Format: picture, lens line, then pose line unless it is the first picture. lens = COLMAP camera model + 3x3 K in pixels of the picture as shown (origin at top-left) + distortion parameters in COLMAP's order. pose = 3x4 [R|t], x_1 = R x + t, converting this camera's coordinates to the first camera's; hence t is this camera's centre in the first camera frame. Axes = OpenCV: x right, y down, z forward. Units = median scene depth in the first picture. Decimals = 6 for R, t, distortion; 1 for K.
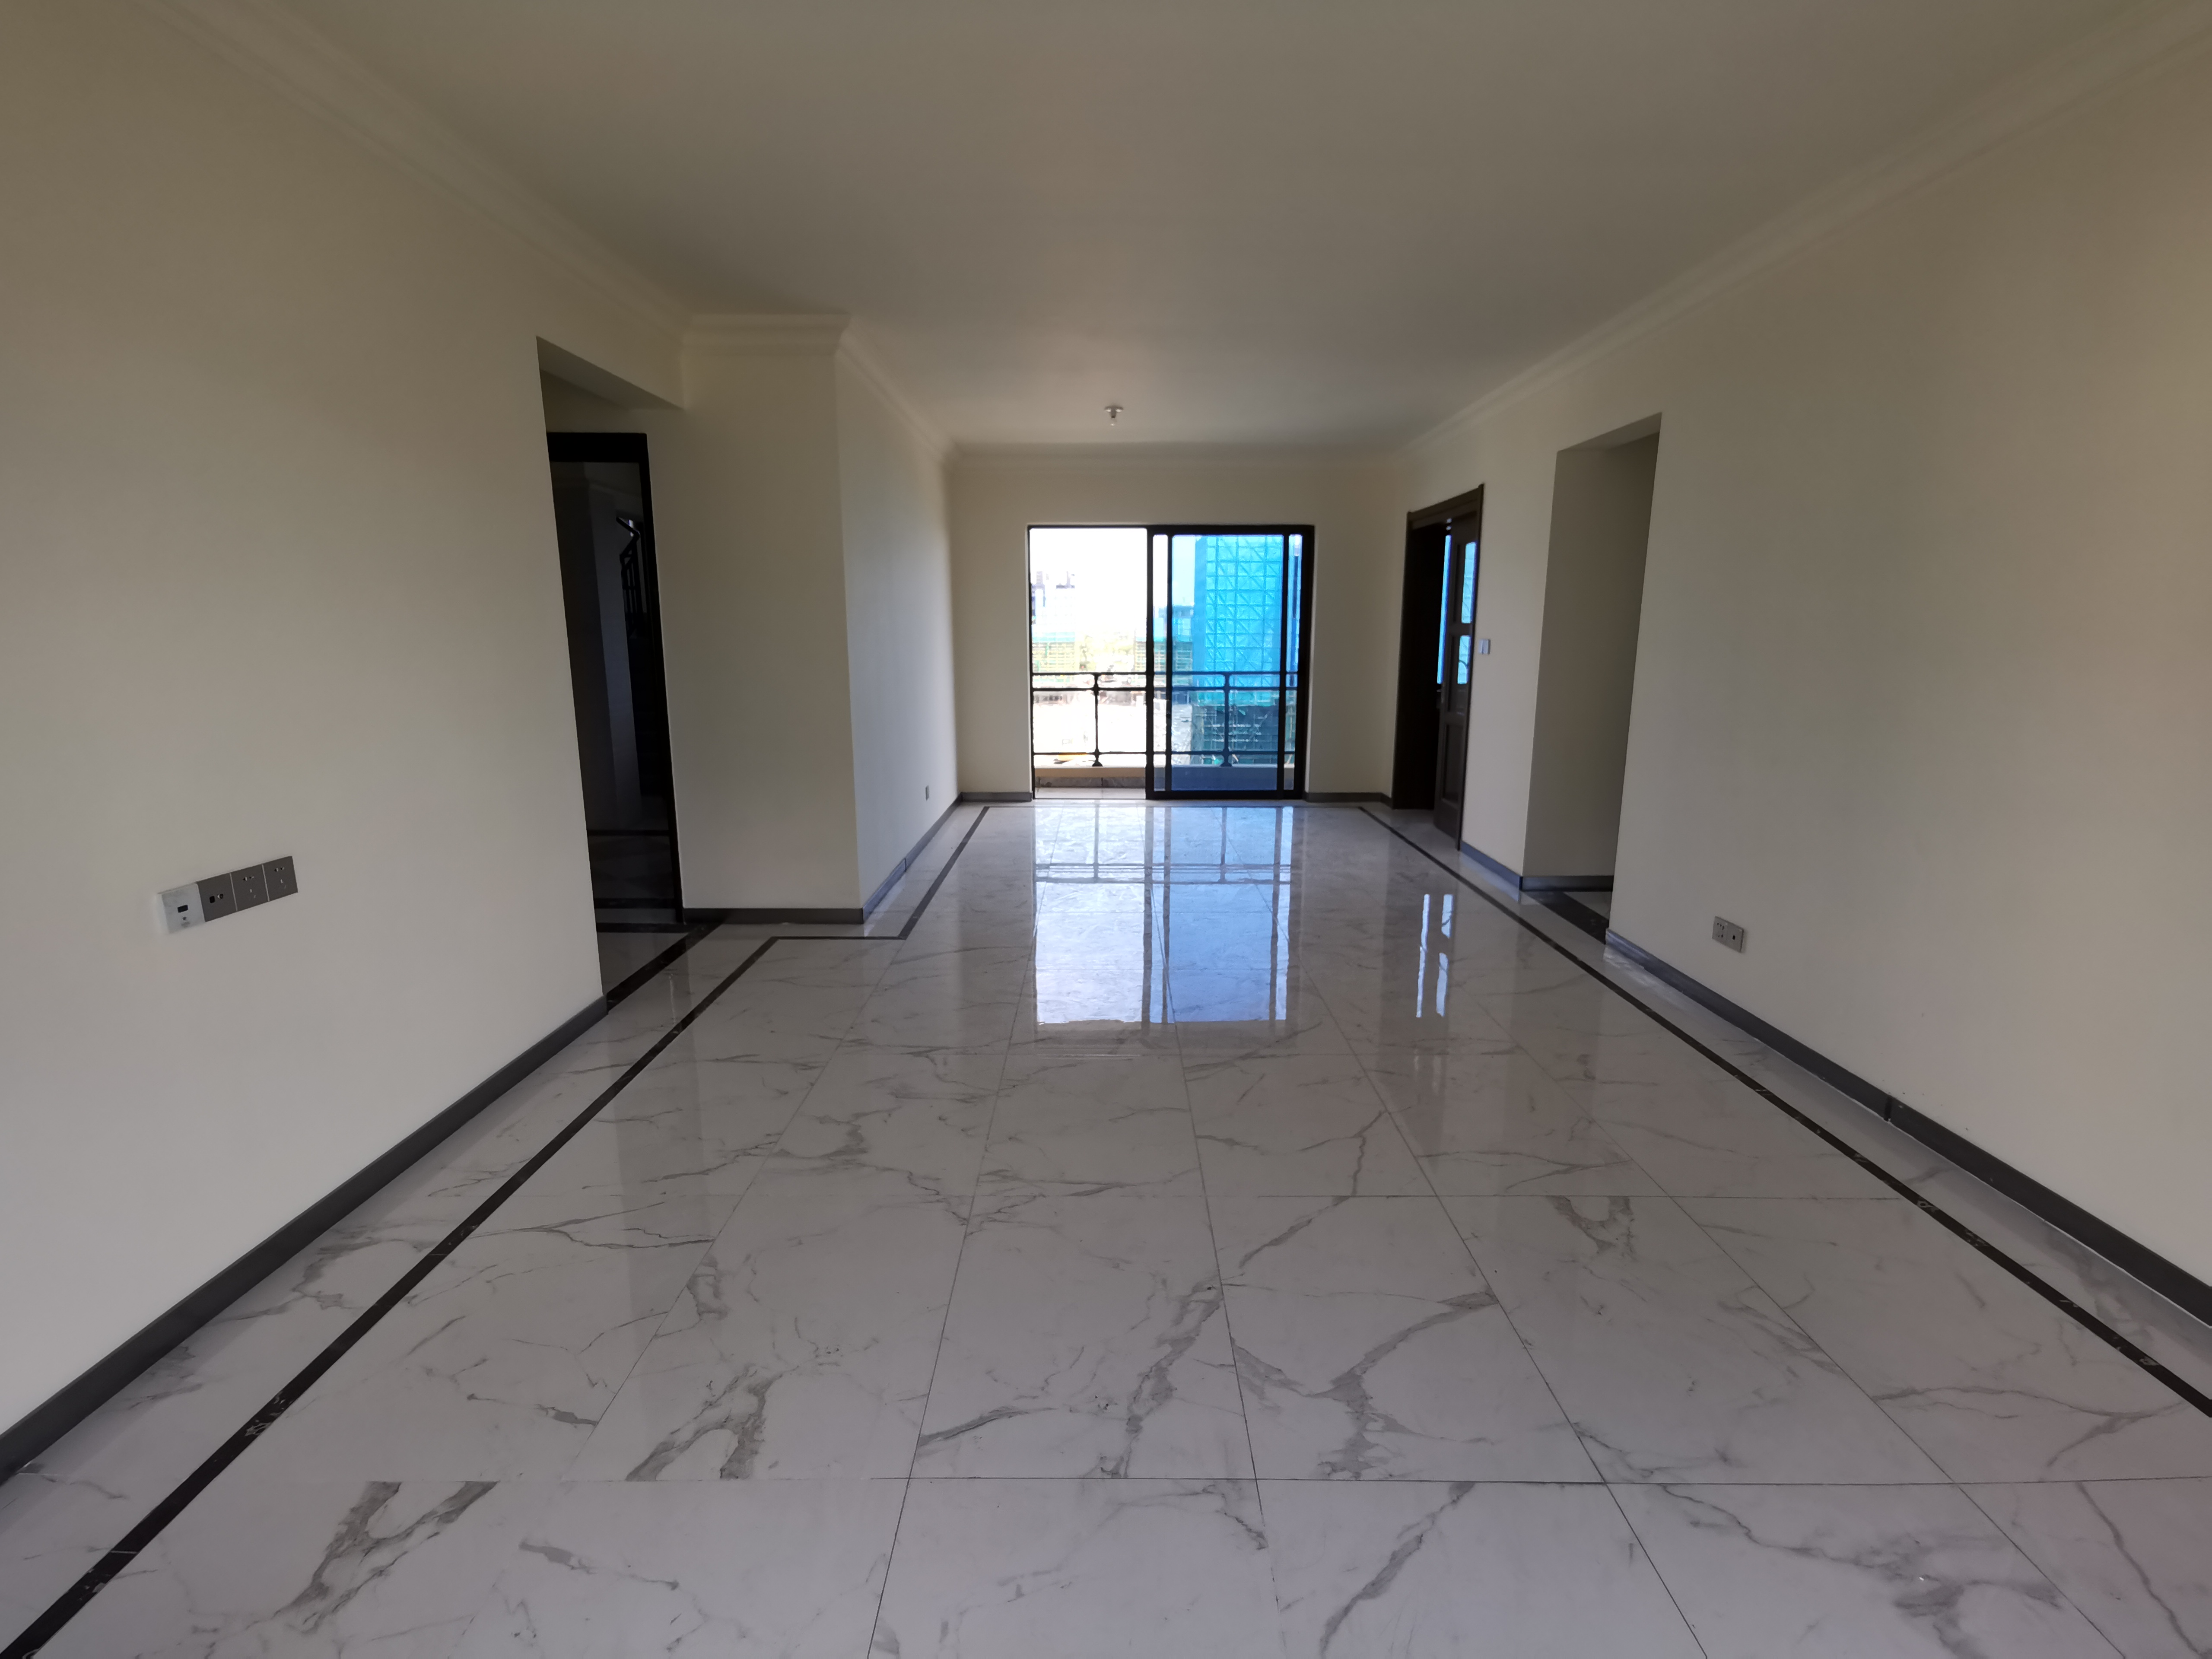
lens RADIAL K [[1030.8, 0, 1130.4], [0, 1030.8, 832.2], [0, 0, 1]] dist [0.019622, 0.000236]
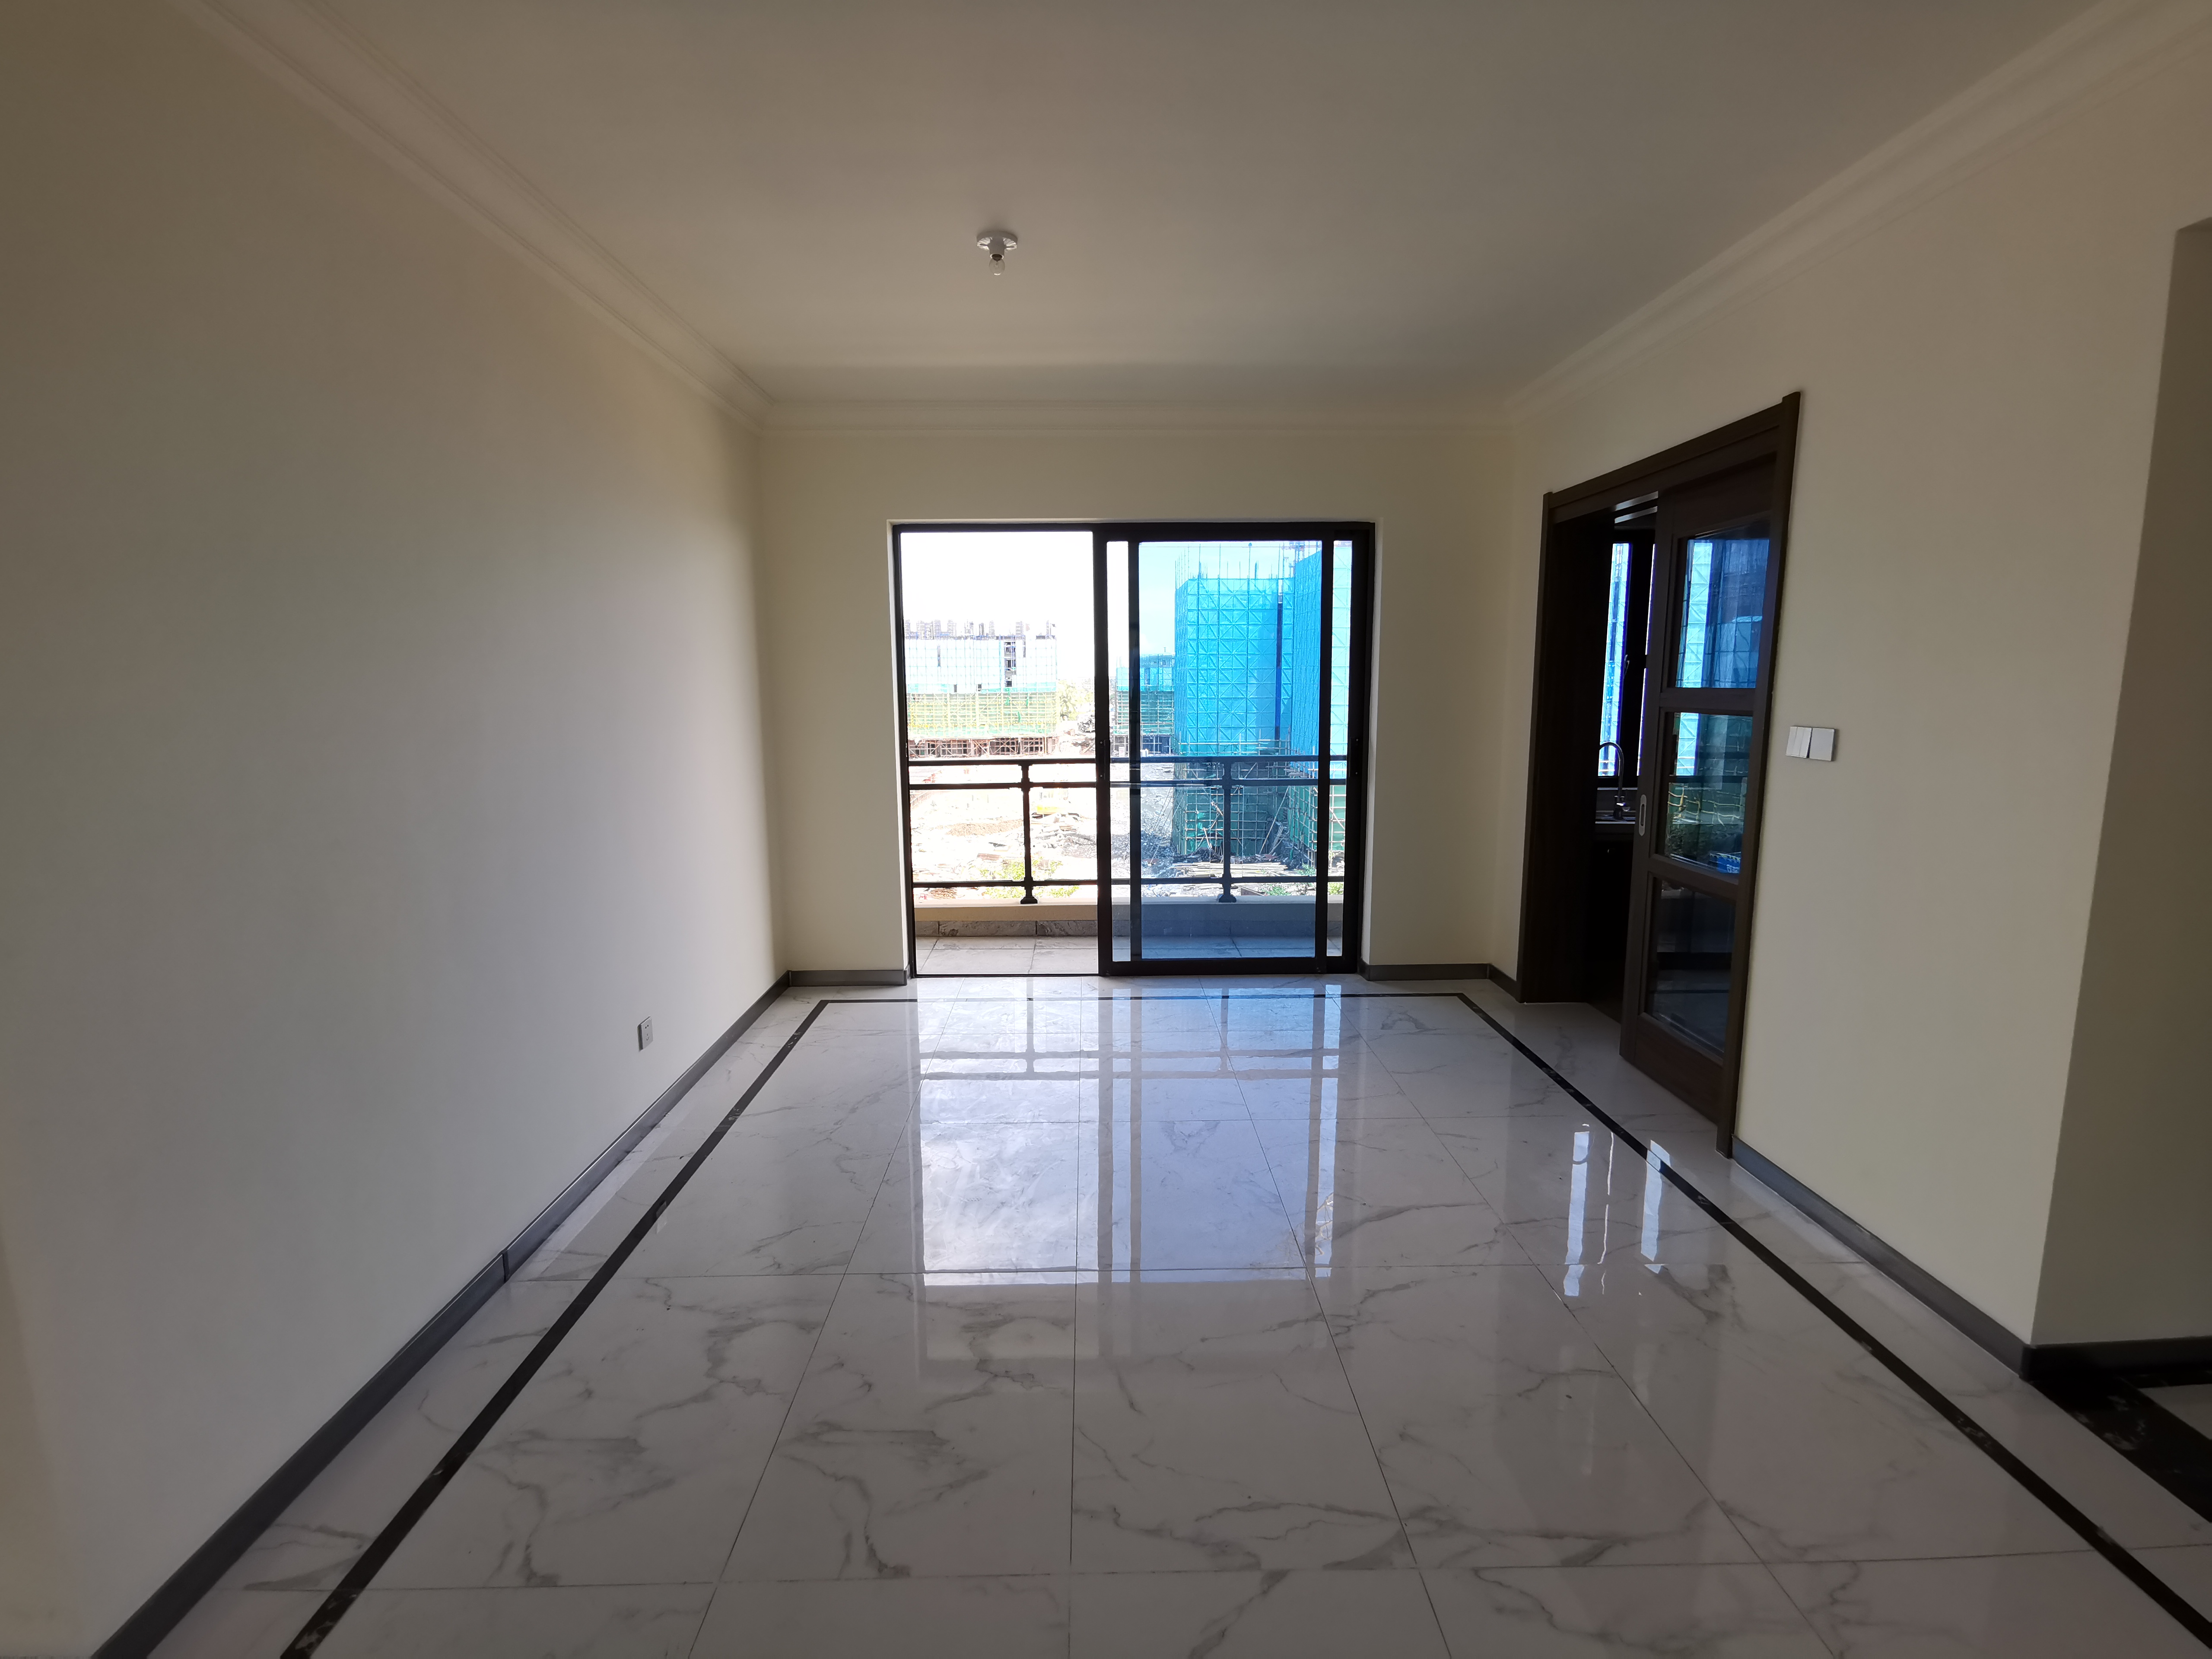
lens RADIAL K [[1030.8, 0, 1093.1], [0, 1030.8, 837.1], [0, 0, 1]] dist [0.019622, 0.000236]
pose [[0.999806, -0.005461, -0.018900, 0.023943], [0.004658, 0.999096, -0.042264, -0.086790], [0.019114, 0.042168, 0.998928, 0.389060]]
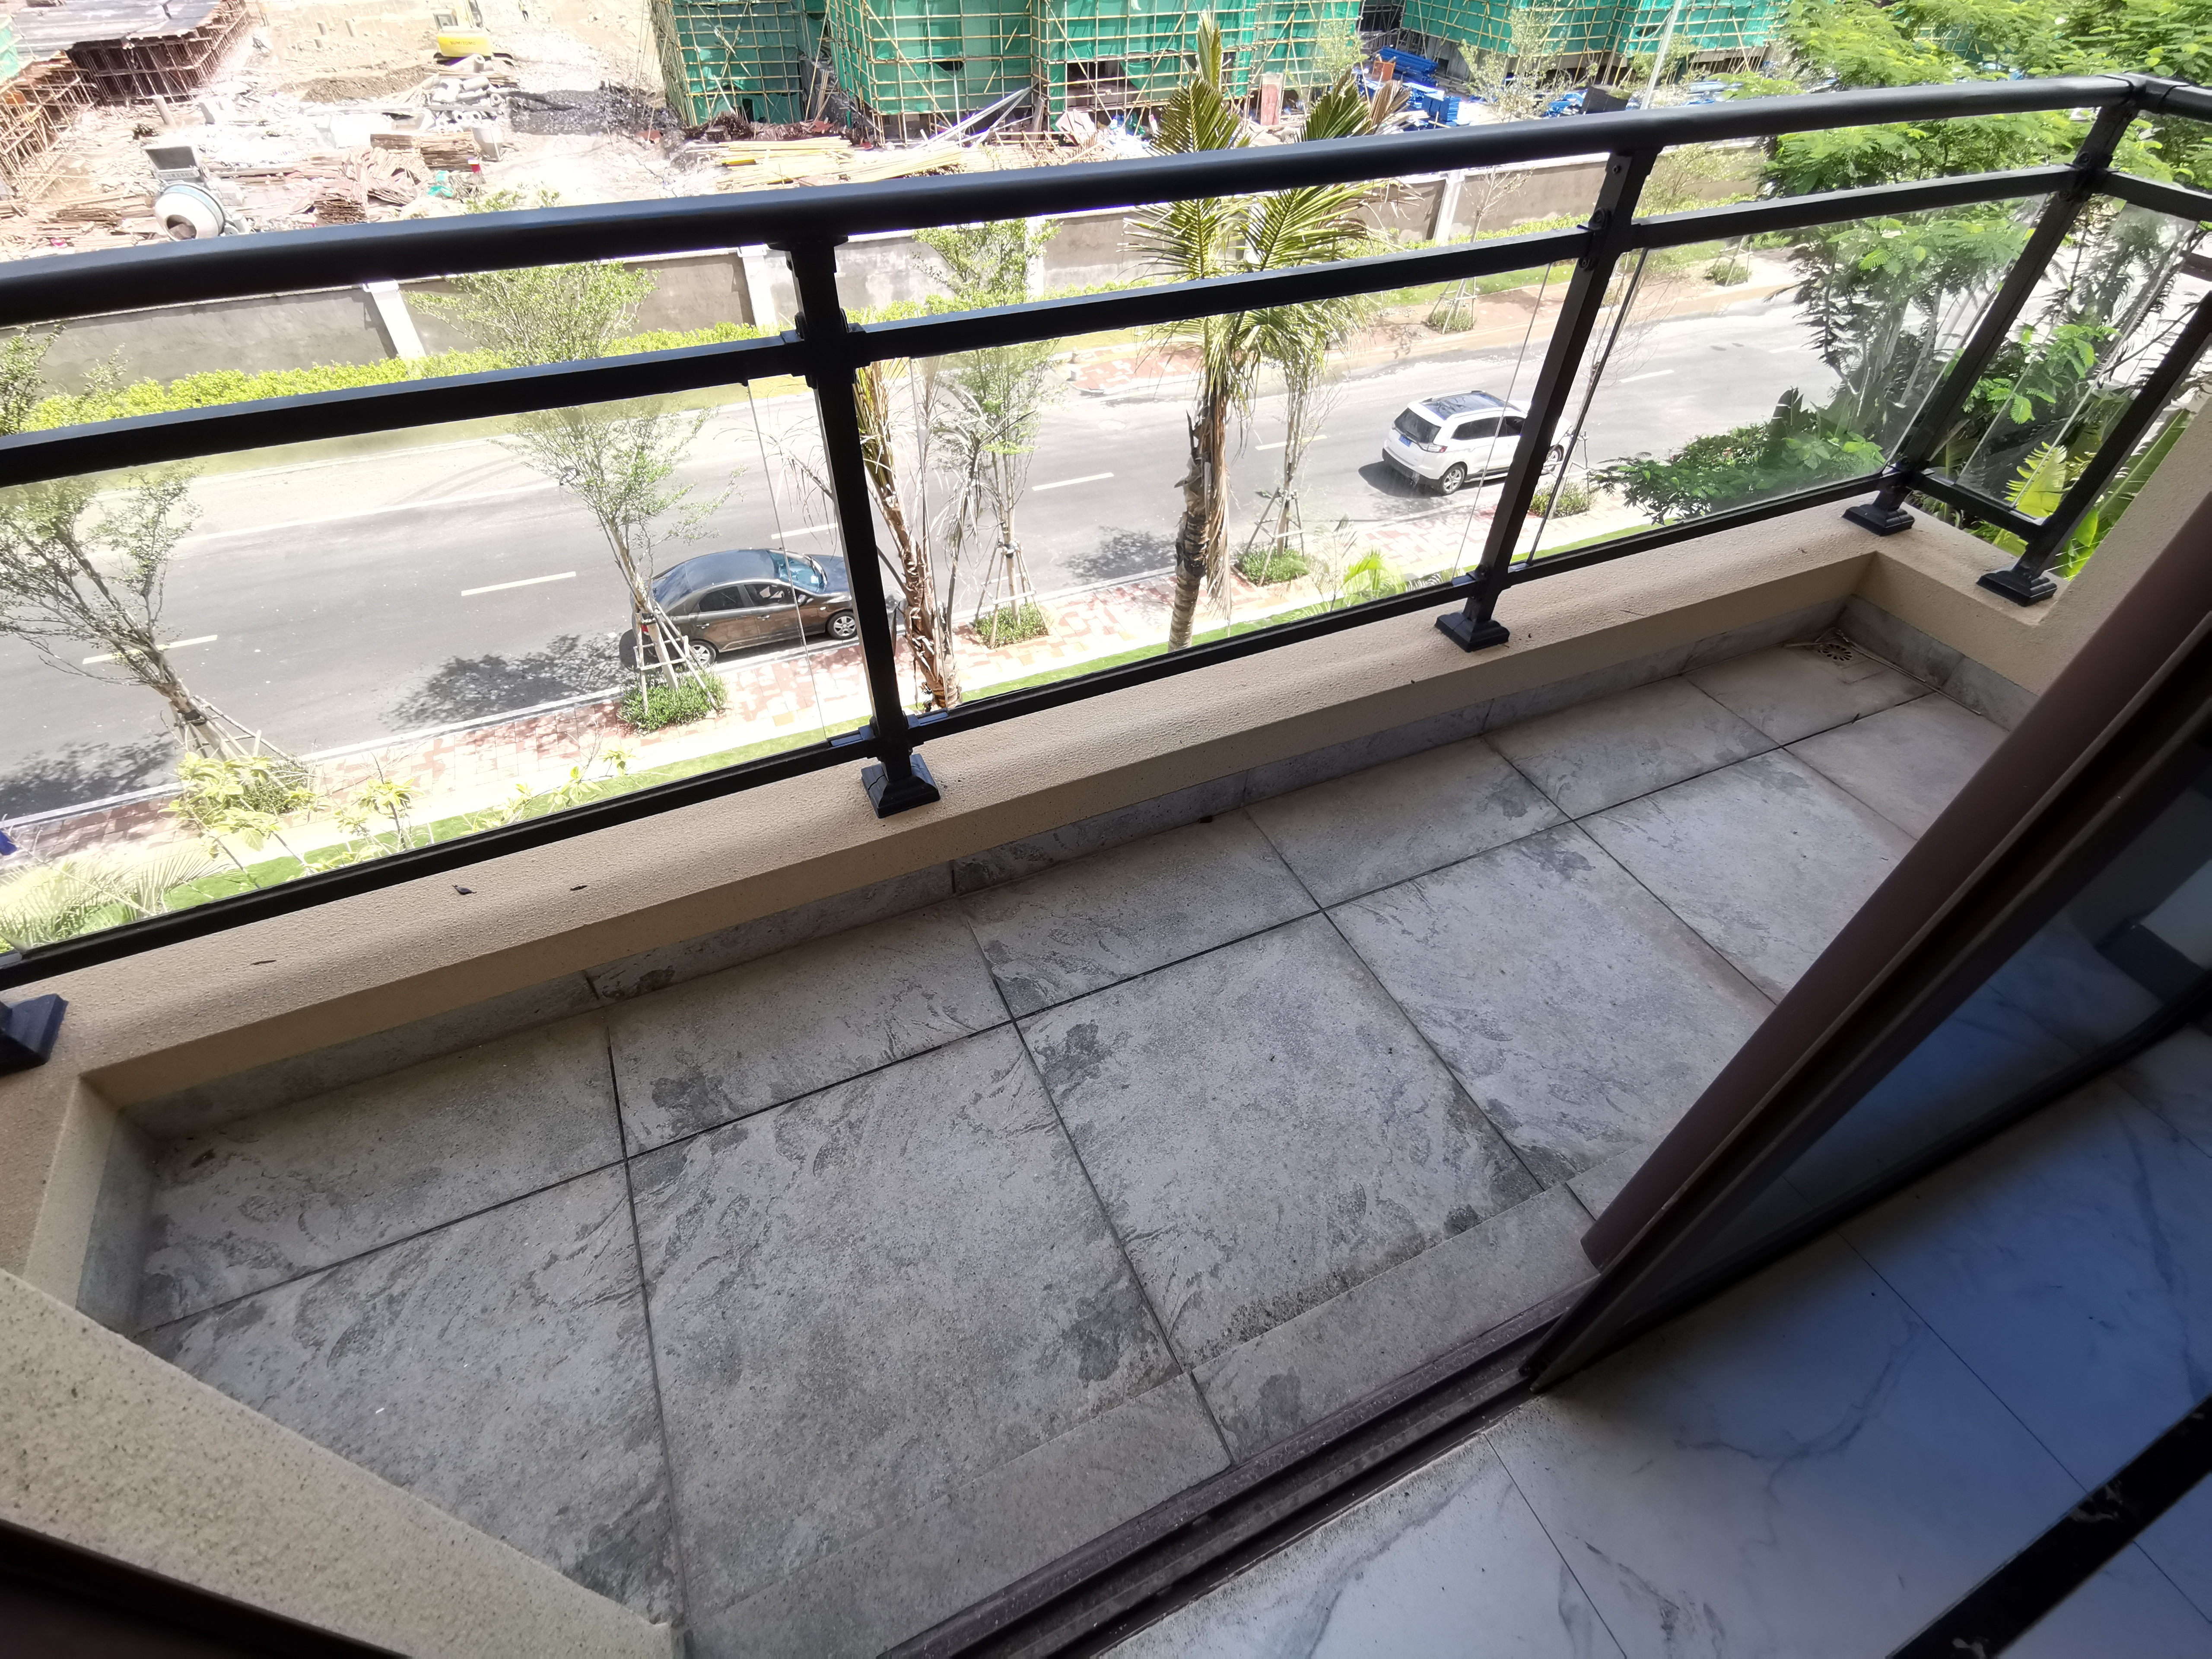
lens RADIAL K [[1030.8, 0, 1095.9], [0, 1030.8, 834.1], [0, 0, 1]] dist [0.019622, 0.000236]
pose [[0.922318, -0.261338, 0.284663, -0.061760], [0.059063, 0.823322, 0.564493, -0.178688], [-0.381893, -0.503828, 0.774800, 0.955732]]
